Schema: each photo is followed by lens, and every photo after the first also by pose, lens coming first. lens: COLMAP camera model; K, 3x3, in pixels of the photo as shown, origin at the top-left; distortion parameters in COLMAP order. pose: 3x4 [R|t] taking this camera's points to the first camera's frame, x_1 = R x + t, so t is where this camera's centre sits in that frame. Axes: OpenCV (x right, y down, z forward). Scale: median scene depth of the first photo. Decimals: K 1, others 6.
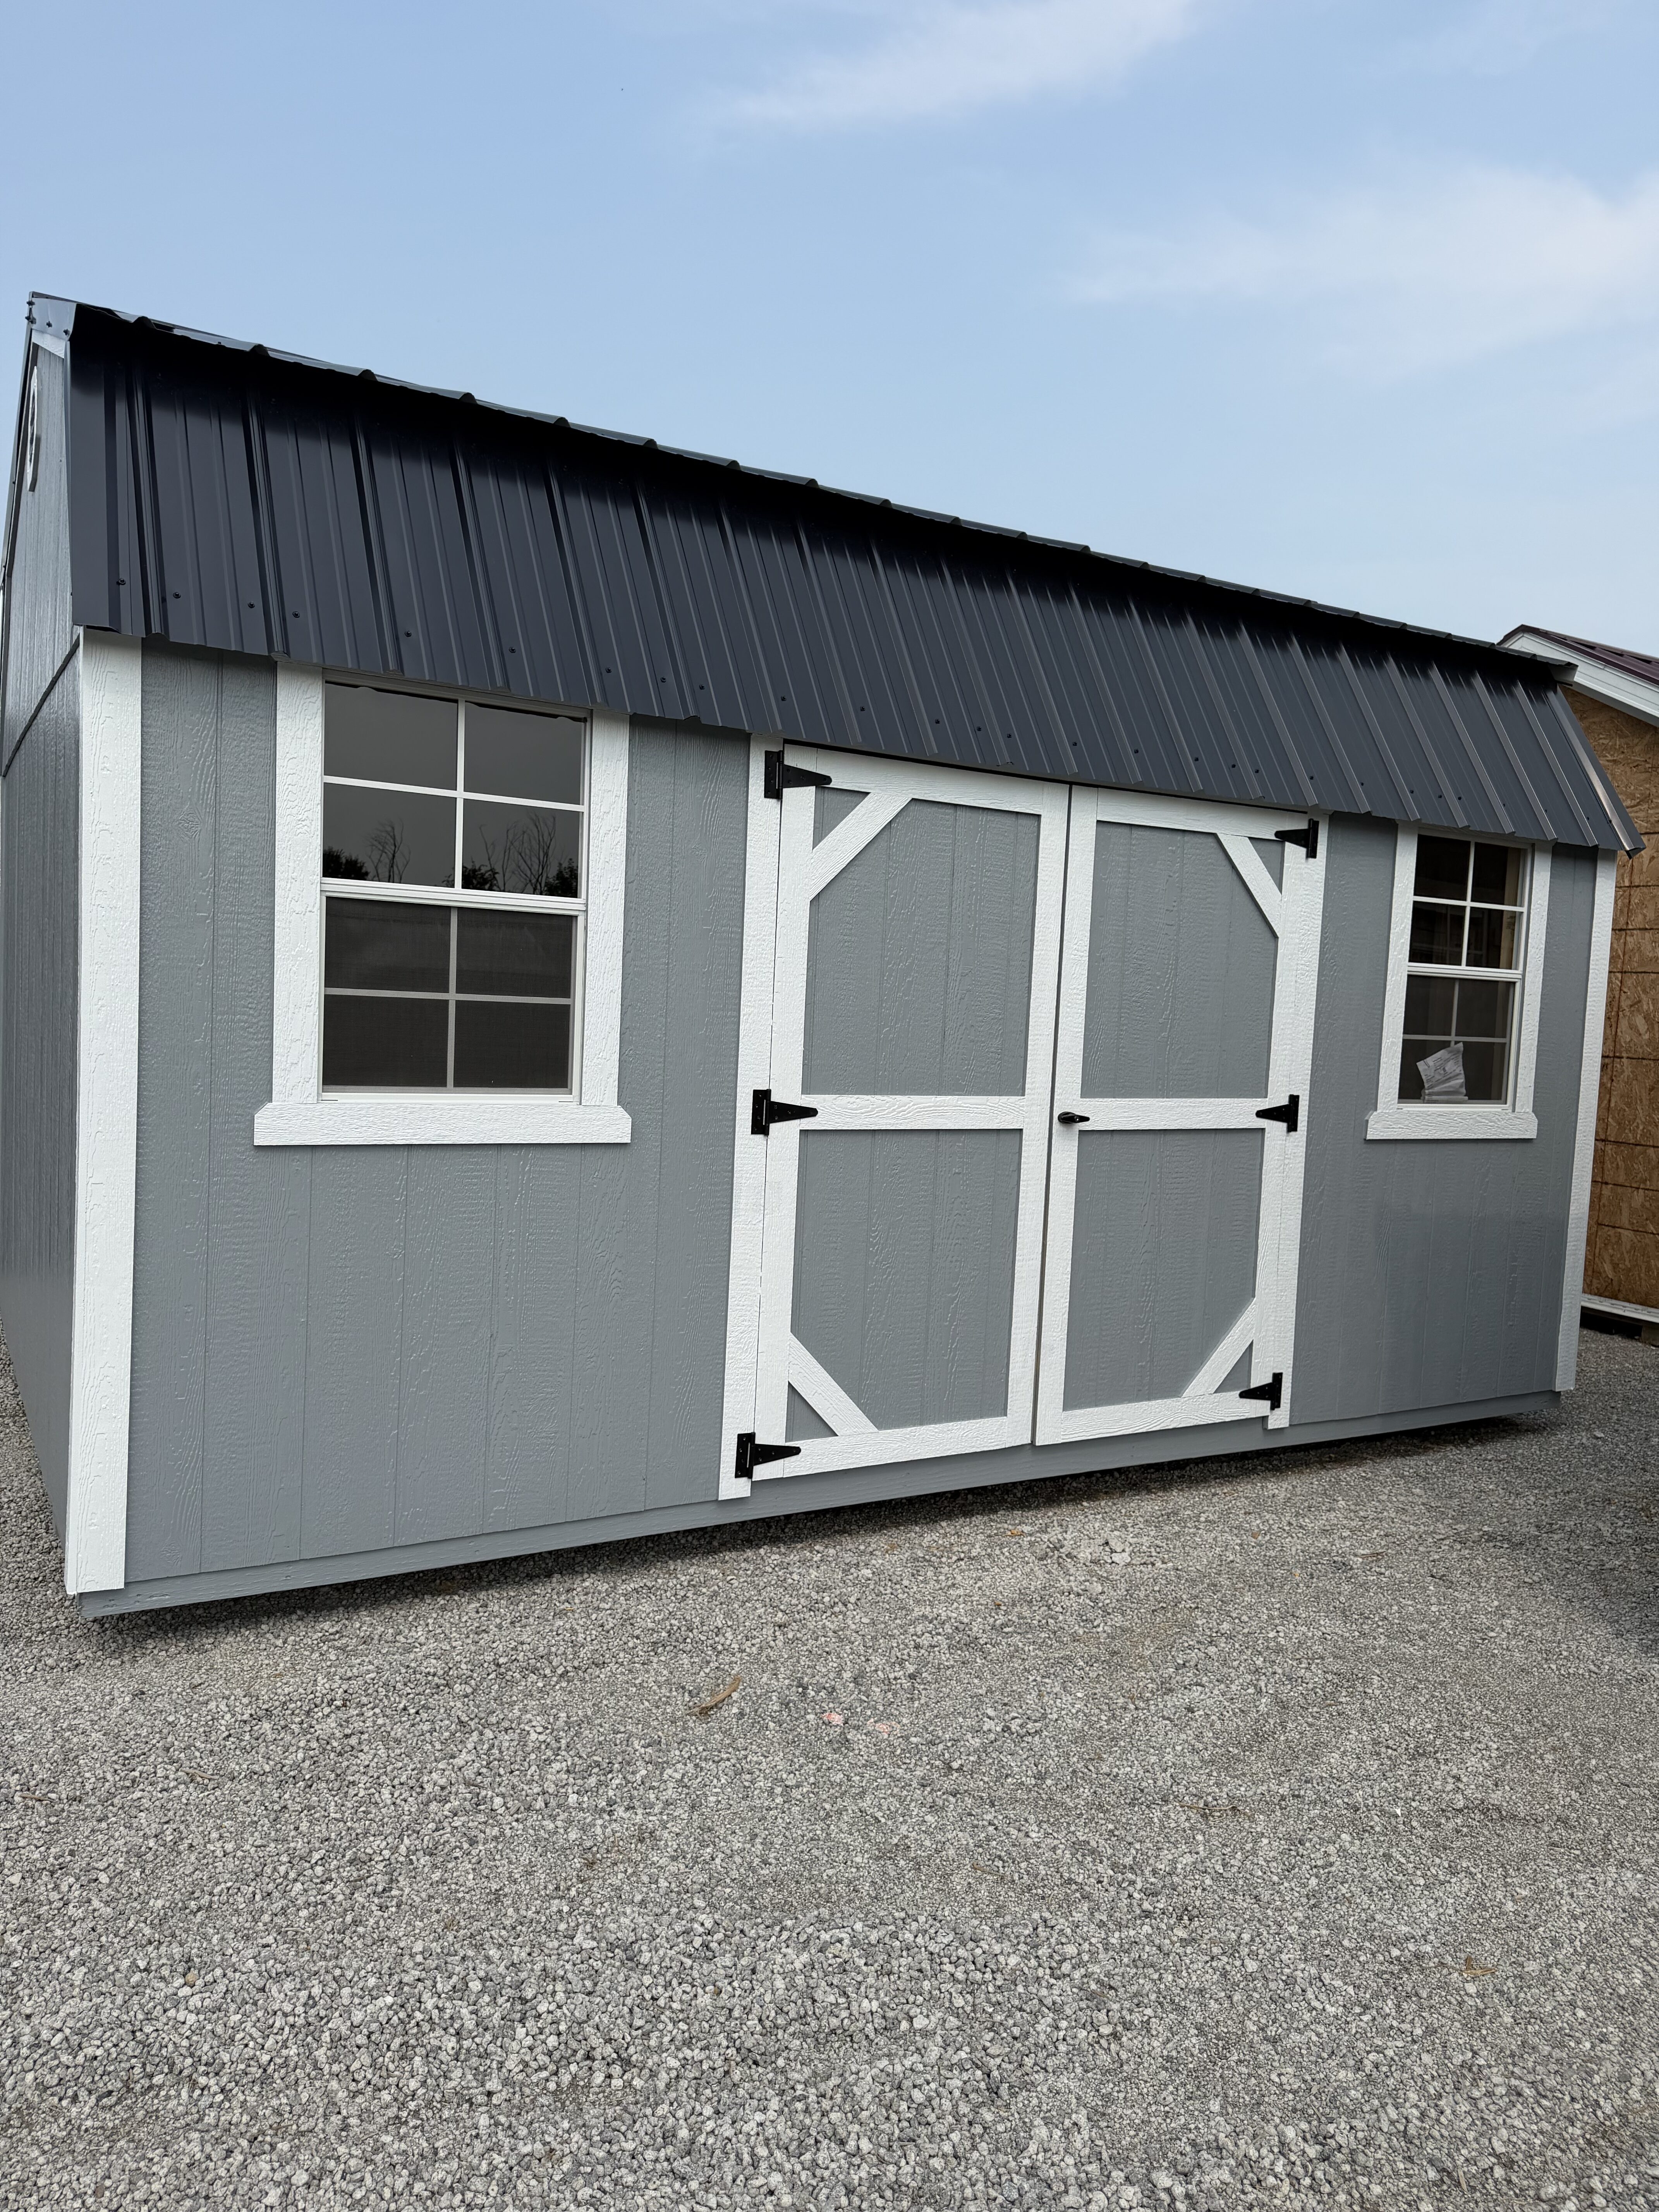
lens RADIAL K [[1583.1, 0, 838.2], [0, 1583.1, 1116.4], [0, 0, 1]] dist [0.183009, -0.425097]
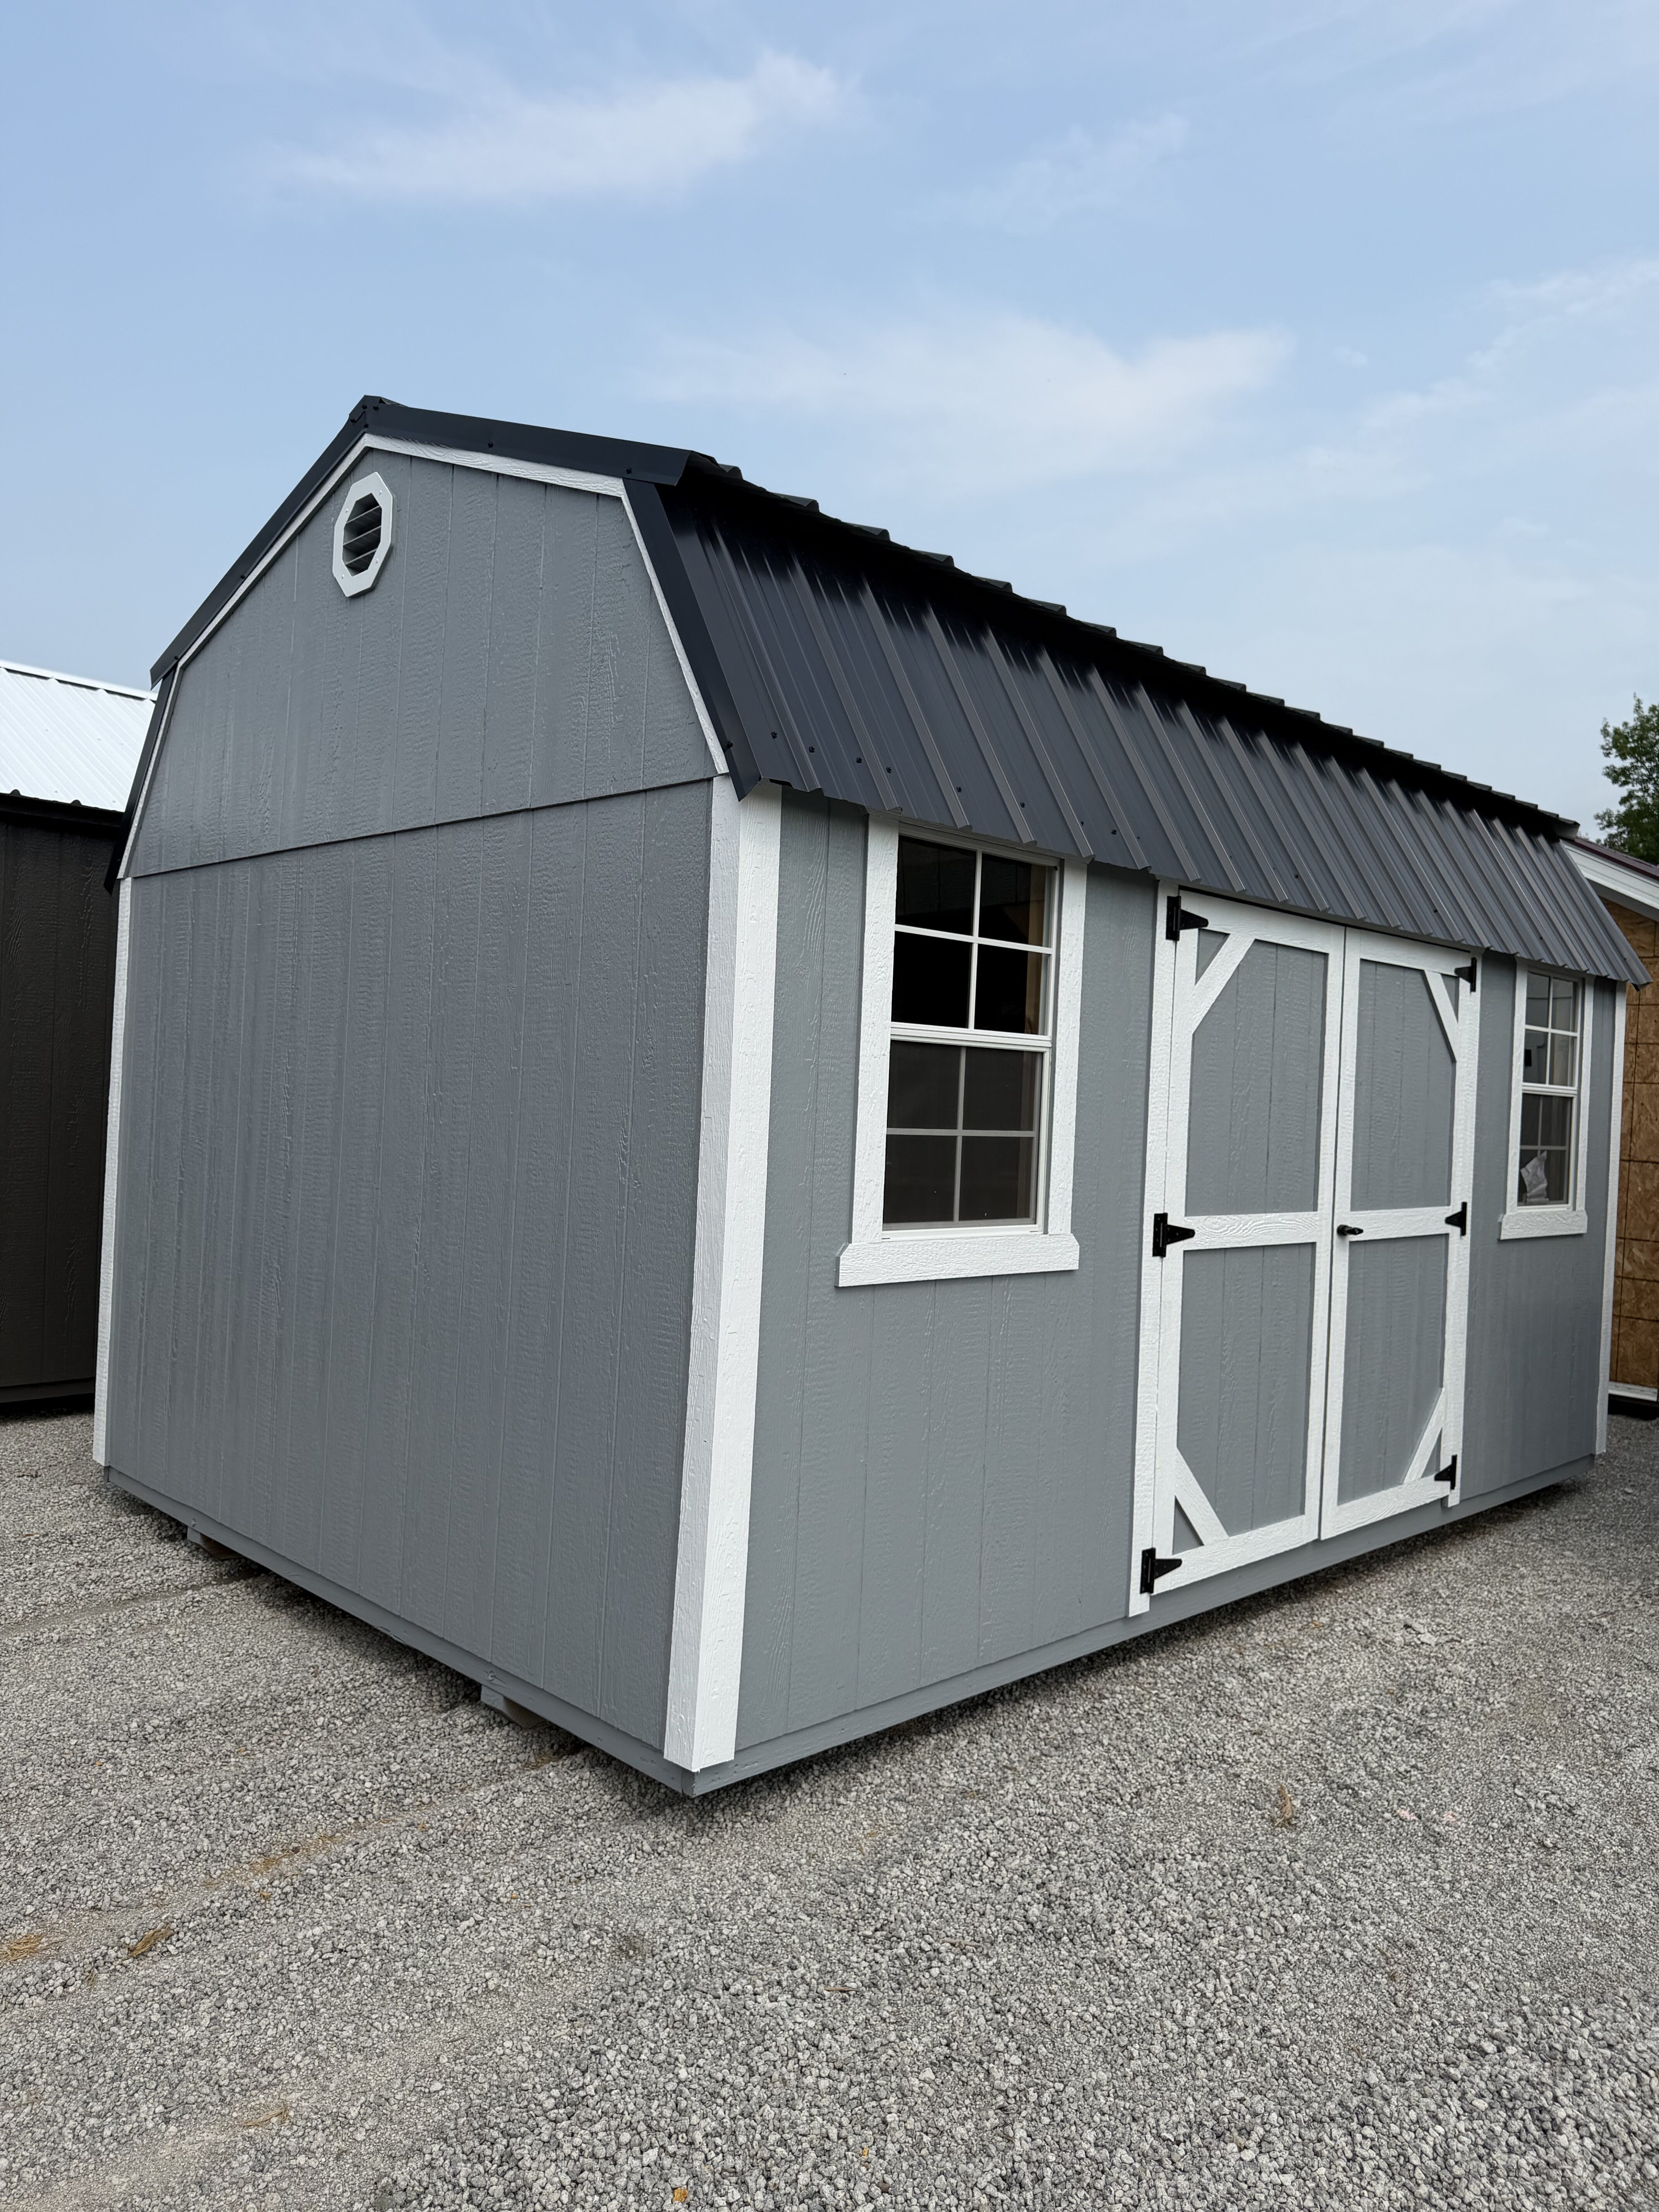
lens RADIAL K [[1571.8, 0, 815.5], [0, 1571.8, 1092.9], [0, 0, 1]] dist [0.006829, 0.001068]
pose [[0.974155, -0.011848, 0.225571, -0.486625], [0.029572, 0.996718, -0.075357, -0.024062], [-0.223938, 0.080080, 0.971308, 0.038686]]
